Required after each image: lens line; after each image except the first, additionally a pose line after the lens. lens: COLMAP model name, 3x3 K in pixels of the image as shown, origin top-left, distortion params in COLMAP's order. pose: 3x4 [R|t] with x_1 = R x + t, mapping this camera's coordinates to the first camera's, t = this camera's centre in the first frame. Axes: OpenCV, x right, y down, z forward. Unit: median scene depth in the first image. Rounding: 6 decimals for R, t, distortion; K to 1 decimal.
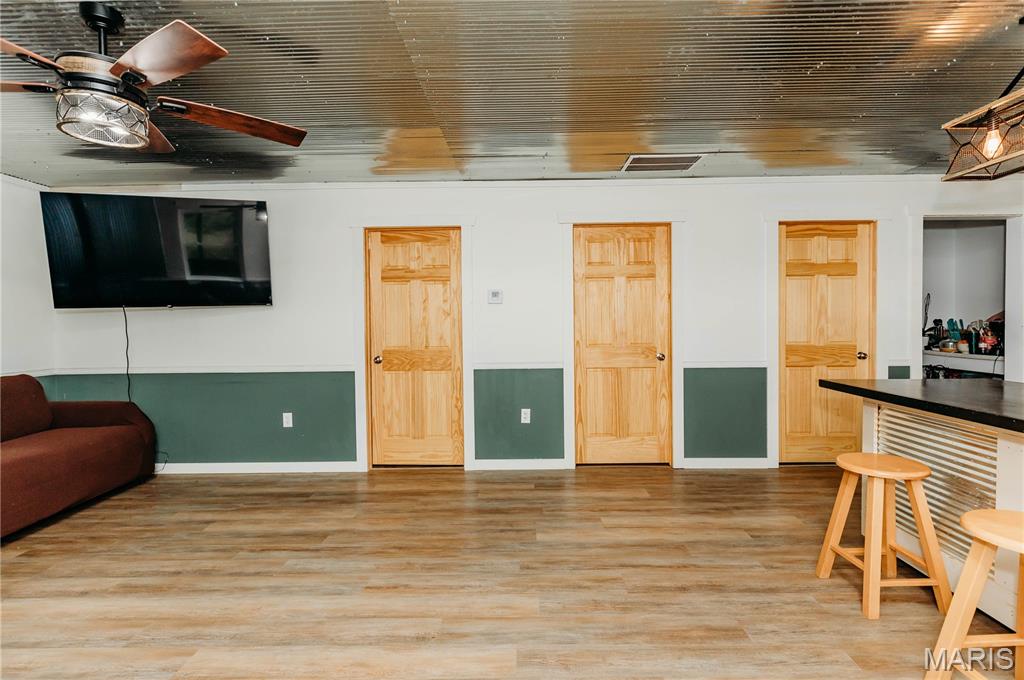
lens RADIAL K [[516.9, 0, 518.8], [0, 516.9, 335.7], [0, 0, 1]] dist [0.004723, -0.002948]
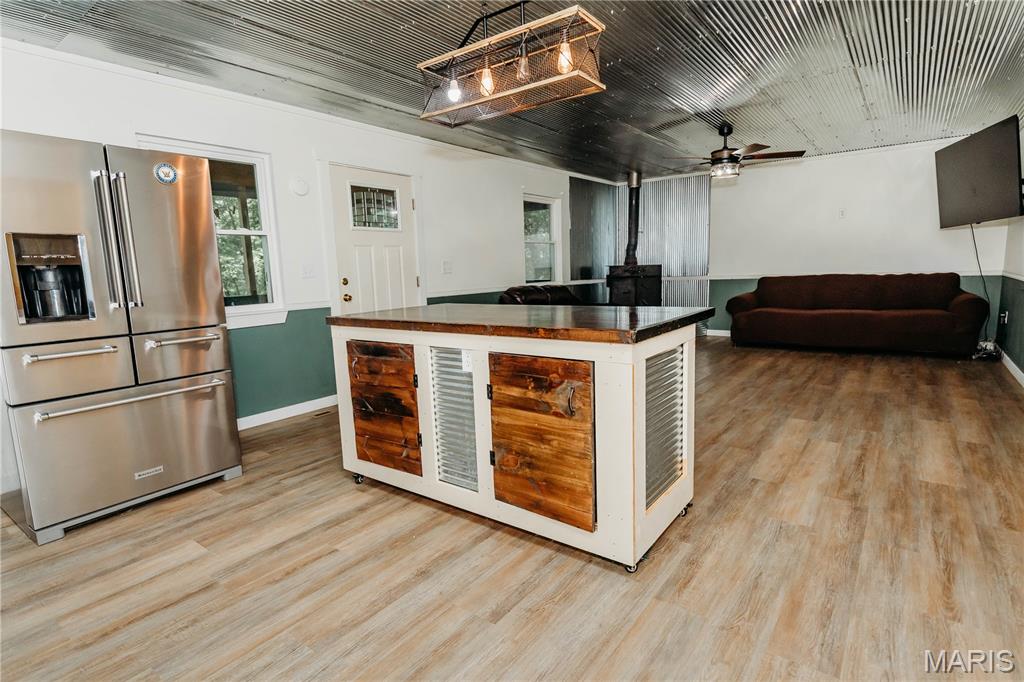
lens RADIAL K [[516.9, 0, 513.5], [0, 516.9, 344.0], [0, 0, 1]] dist [0.004723, -0.002948]
pose [[-0.591538, 0.151971, -0.791825, 1.132877], [0.020594, 0.984603, 0.173585, -0.011465], [0.806014, 0.086375, -0.585560, 0.952276]]
